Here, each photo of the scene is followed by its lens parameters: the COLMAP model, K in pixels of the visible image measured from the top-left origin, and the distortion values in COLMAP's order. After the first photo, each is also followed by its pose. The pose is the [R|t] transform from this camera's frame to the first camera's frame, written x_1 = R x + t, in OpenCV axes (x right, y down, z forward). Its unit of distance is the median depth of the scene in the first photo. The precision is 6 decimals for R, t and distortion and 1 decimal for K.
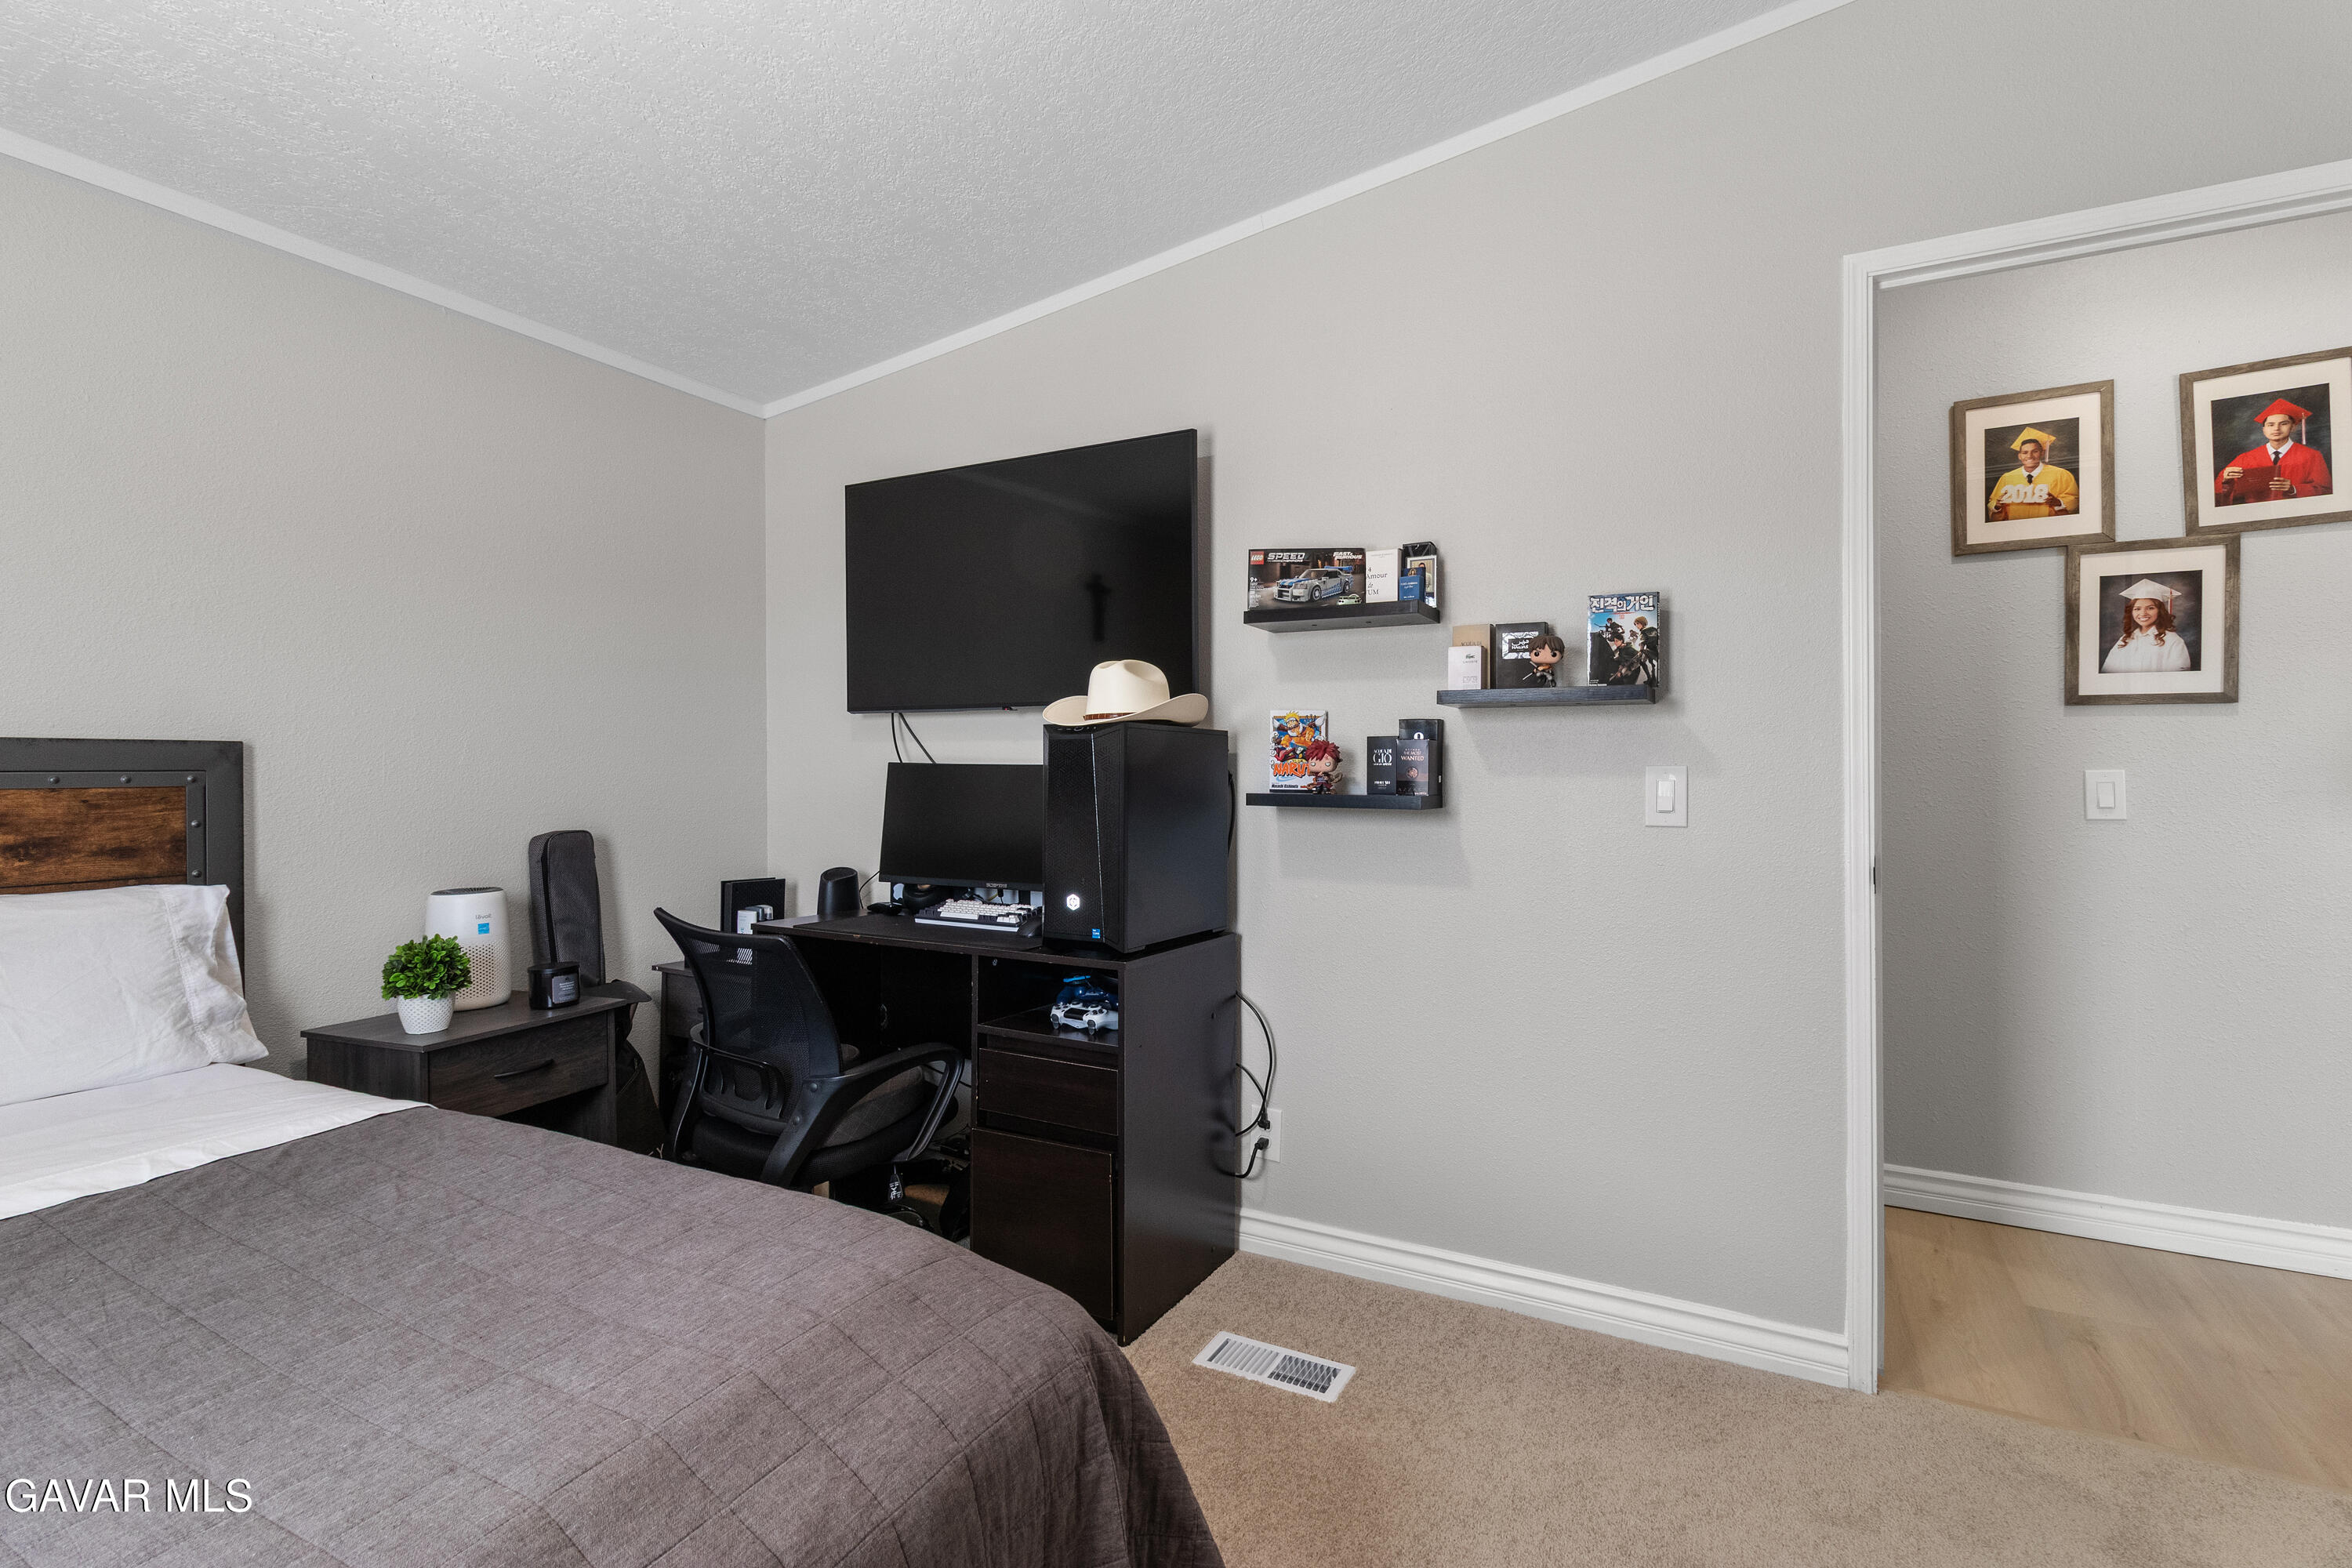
lens RADIAL K [[1088.9, 0, 1174.8], [0, 1088.9, 771.6], [0, 0, 1]] dist [0.002577, -0.000524]
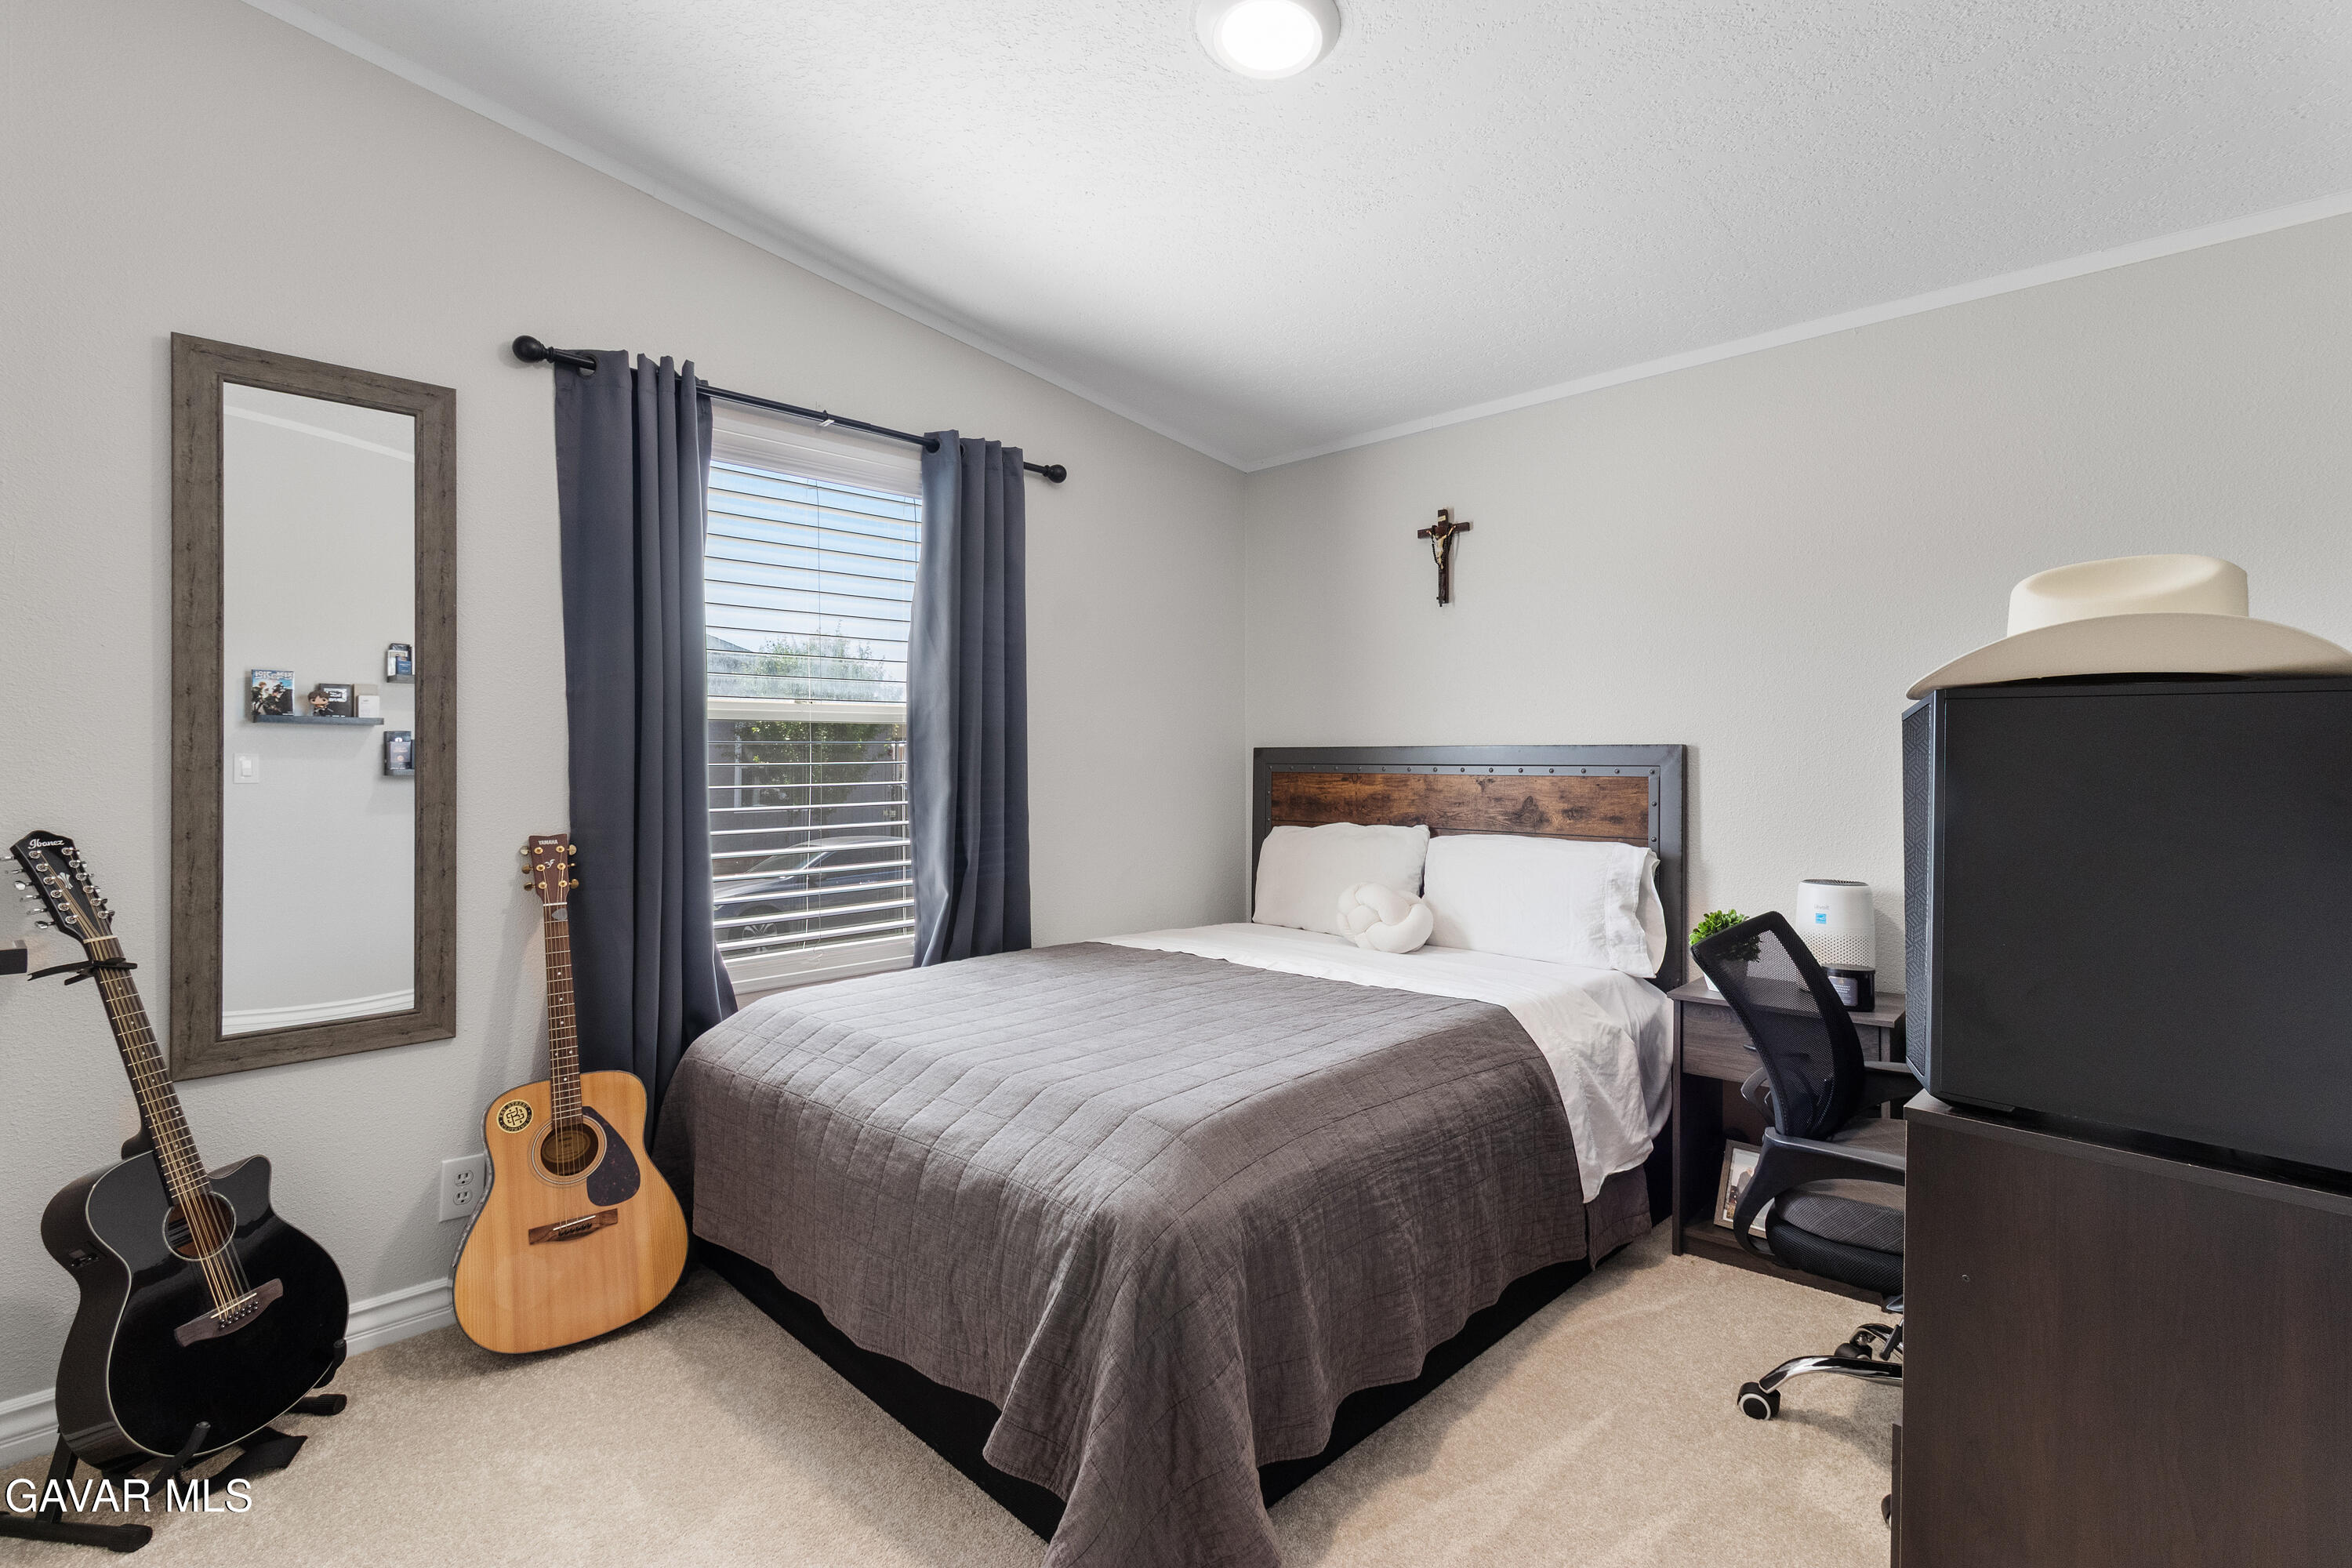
lens RADIAL K [[1088.9, 0, 1174.6], [0, 1088.9, 776.8], [0, 0, 1]] dist [0.002577, -0.000524]
pose [[-0.272302, 0.016330, -0.962073, 0.613505], [-0.007502, 0.999790, 0.019094, -0.008600], [0.962183, 0.012417, -0.272122, 0.778442]]
